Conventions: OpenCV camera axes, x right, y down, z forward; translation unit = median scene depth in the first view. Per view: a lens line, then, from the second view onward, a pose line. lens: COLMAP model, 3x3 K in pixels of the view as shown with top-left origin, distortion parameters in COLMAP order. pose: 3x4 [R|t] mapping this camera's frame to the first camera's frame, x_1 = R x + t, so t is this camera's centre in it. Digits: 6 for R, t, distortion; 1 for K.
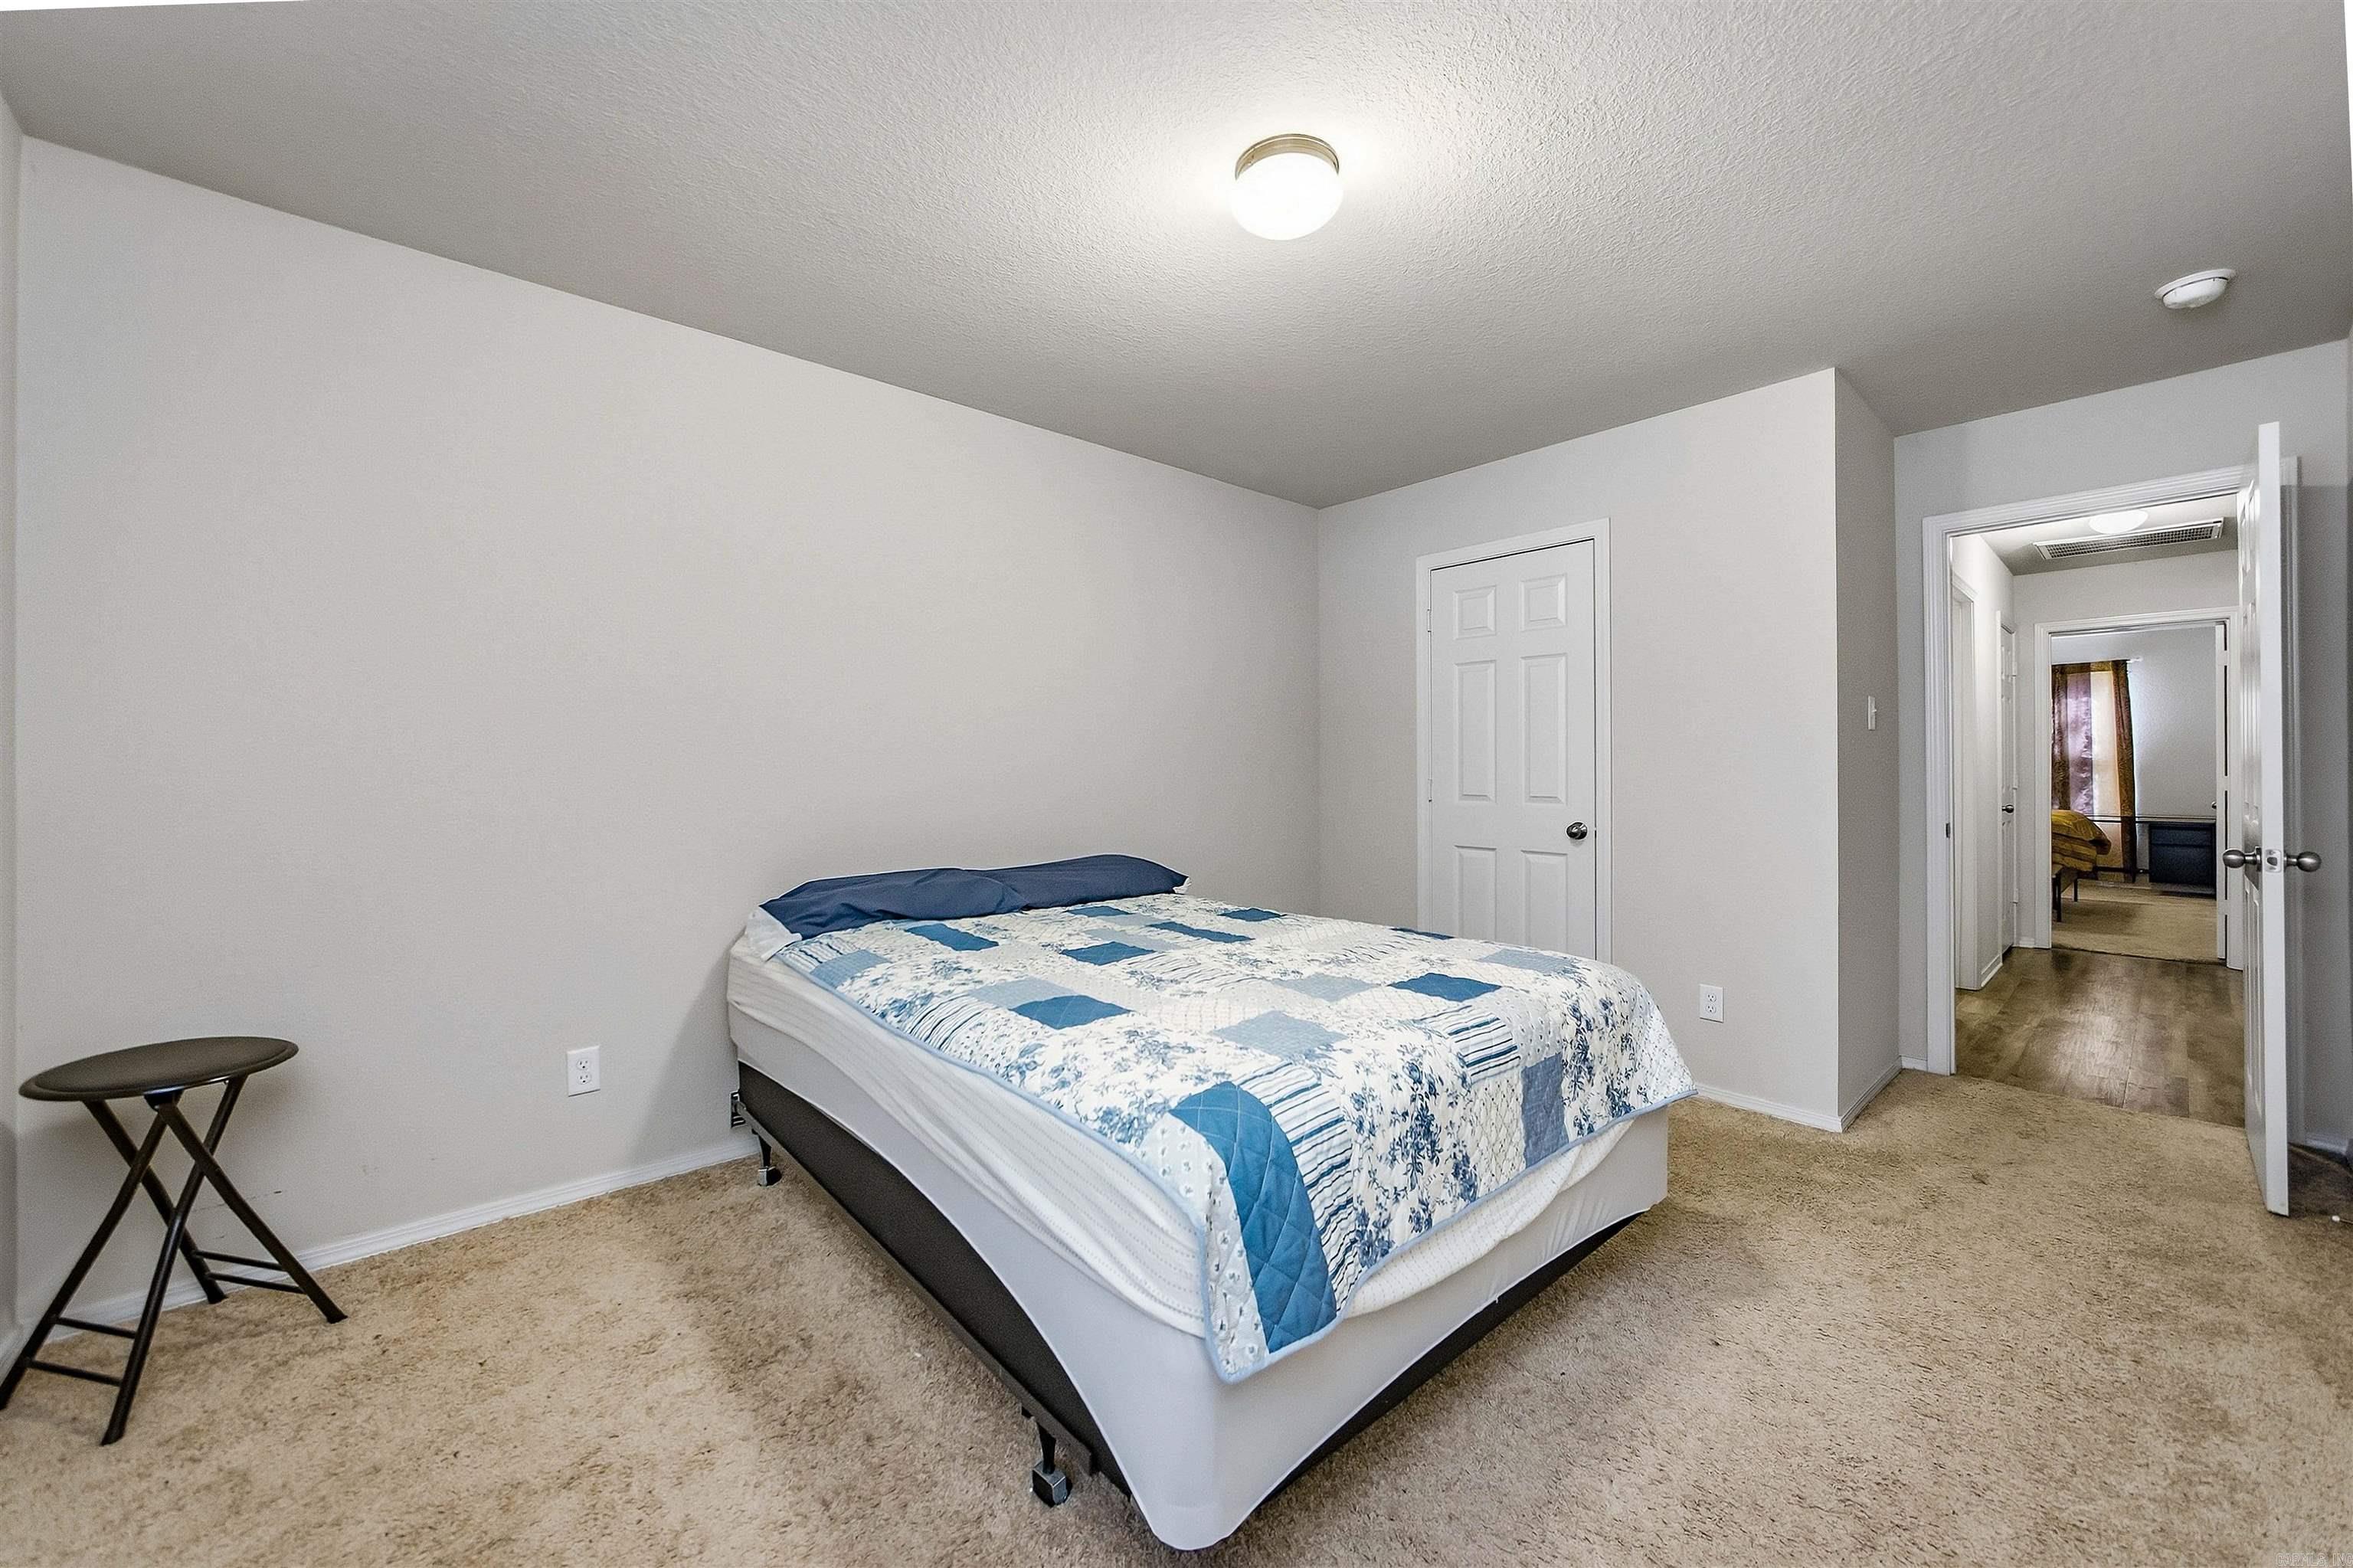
lens RADIAL K [[906.5, 0, 1172.9], [0, 906.5, 757.7], [0, 0, 1]] dist [0.000440, -0.000132]
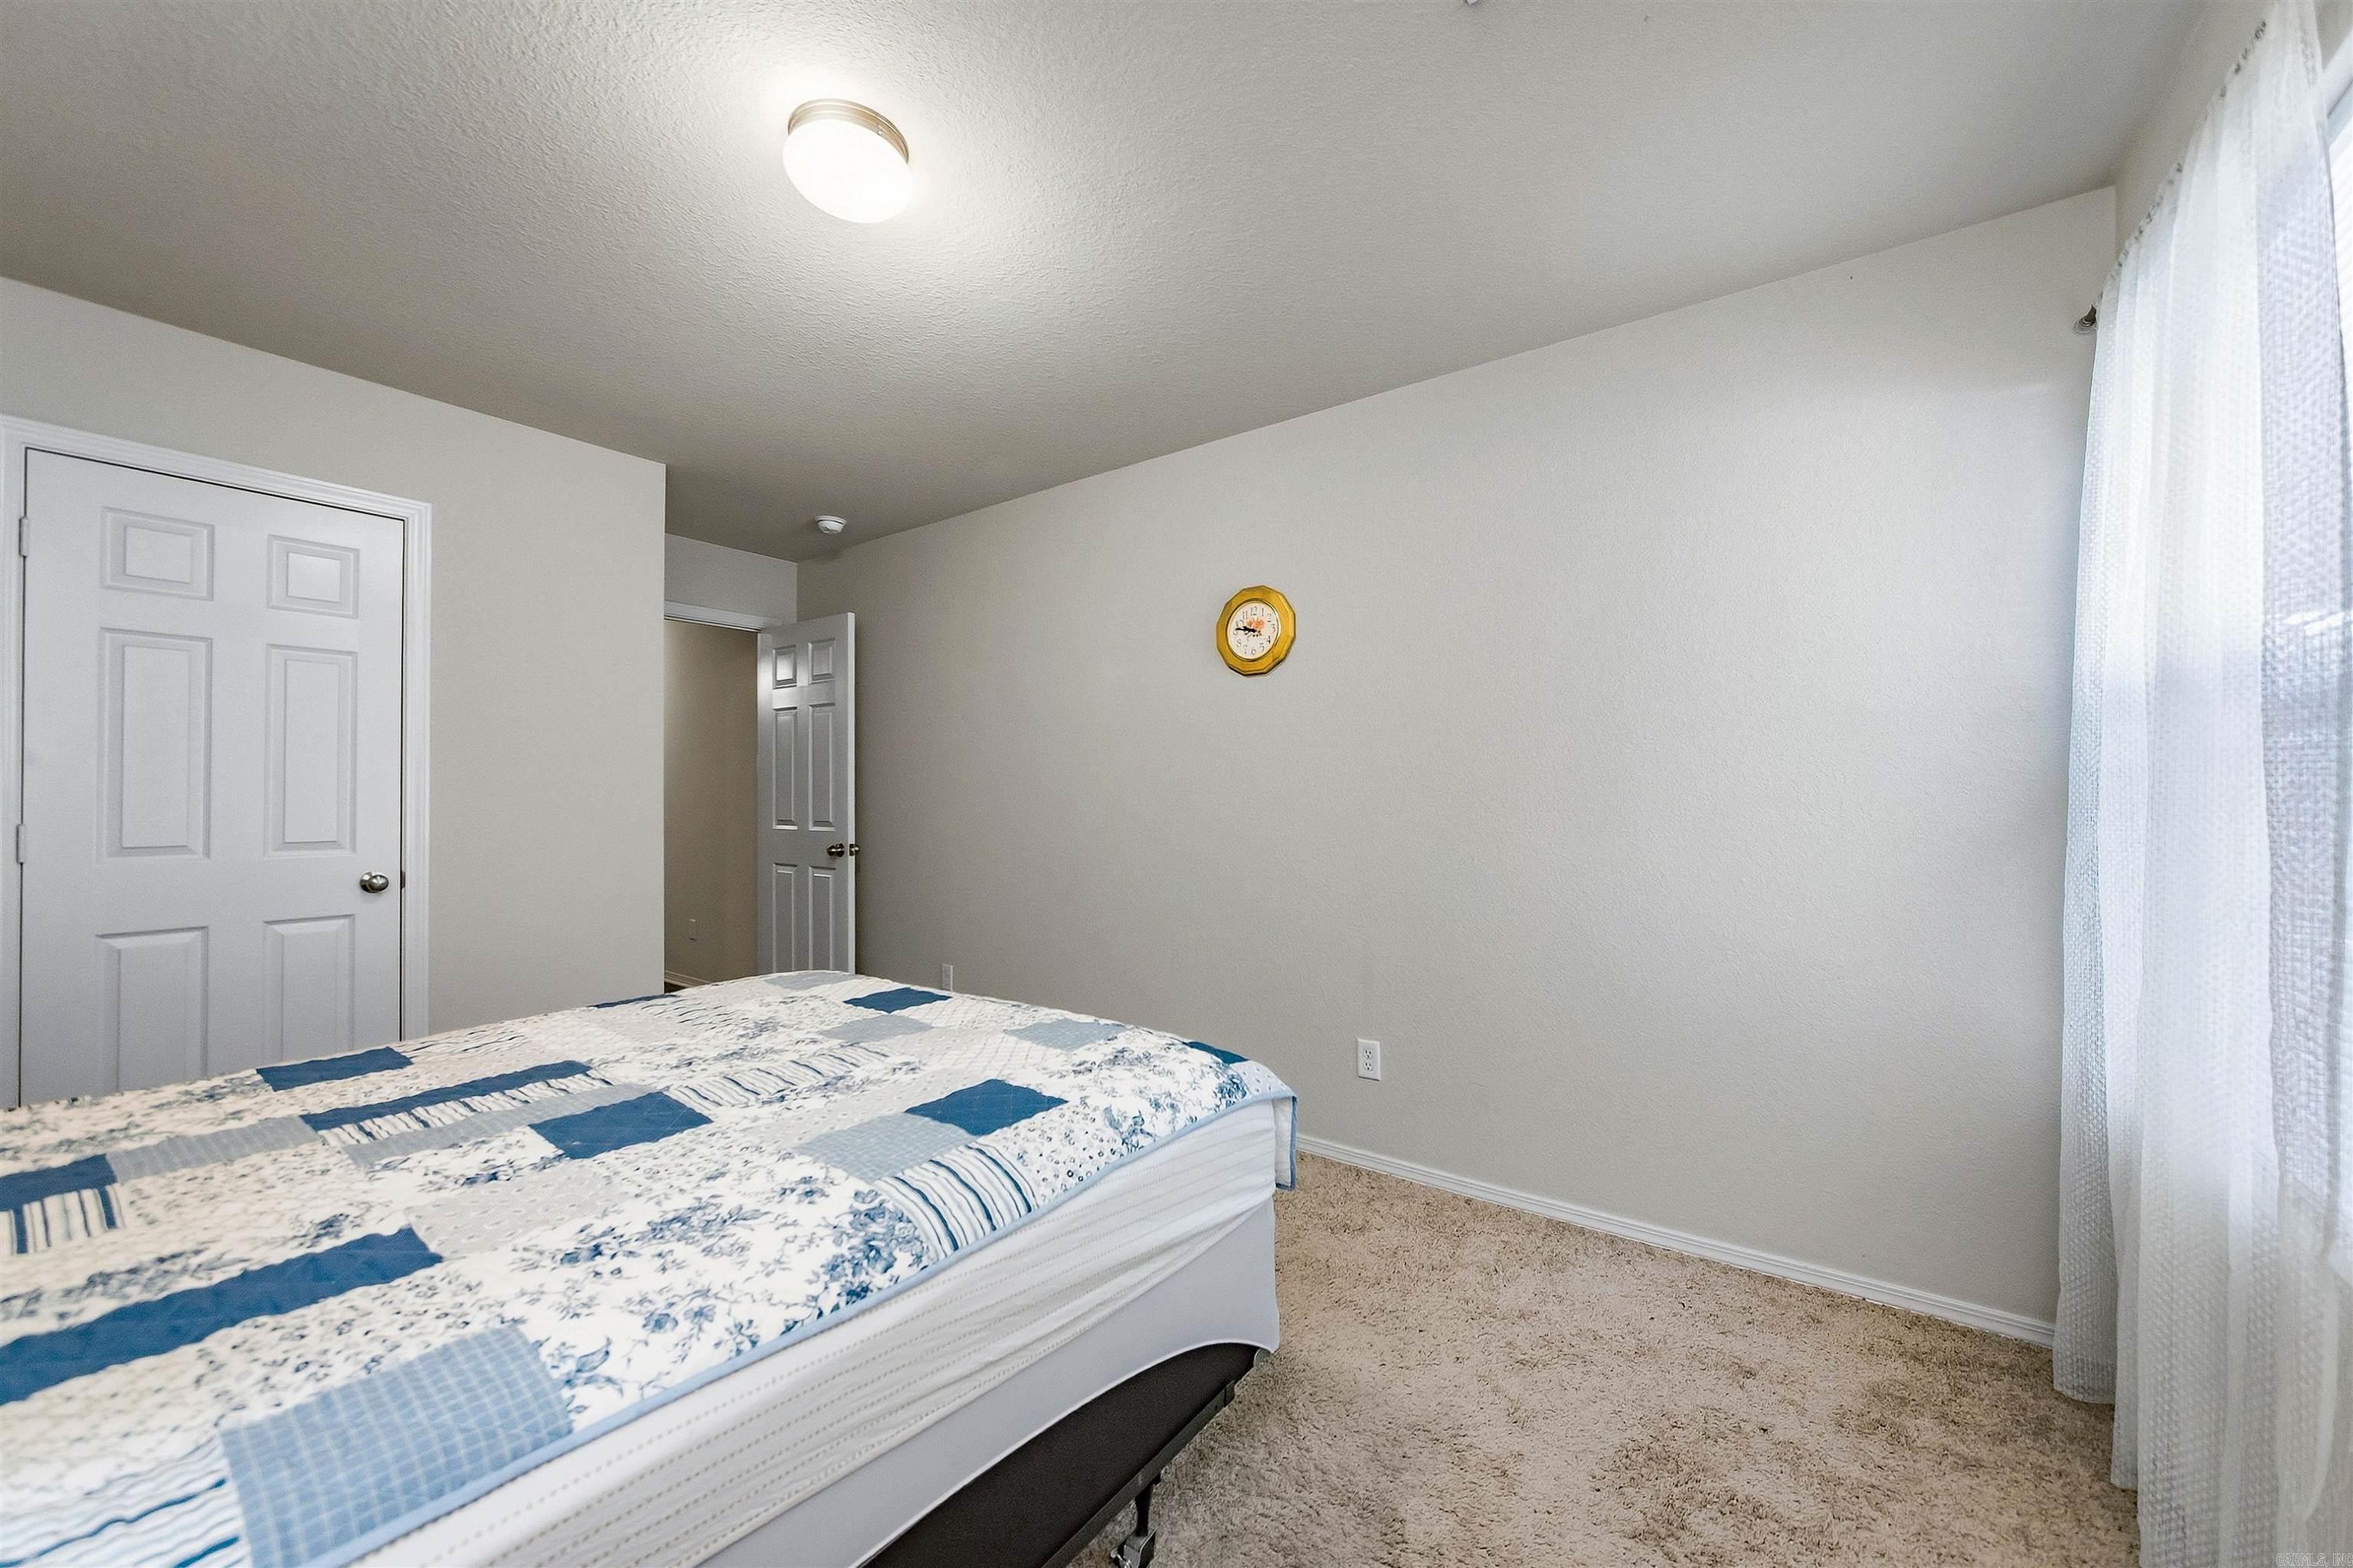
lens RADIAL K [[857.7, 0, 1176.5], [0, 857.7, 784.0], [0, 0, 1]] dist [-0.000494, 0.000023]
pose [[-0.208326, 0.009804, 0.978010, -0.925498], [-0.004490, 0.999930, -0.010981, -0.001136], [-0.978049, -0.006679, -0.208267, 1.022757]]
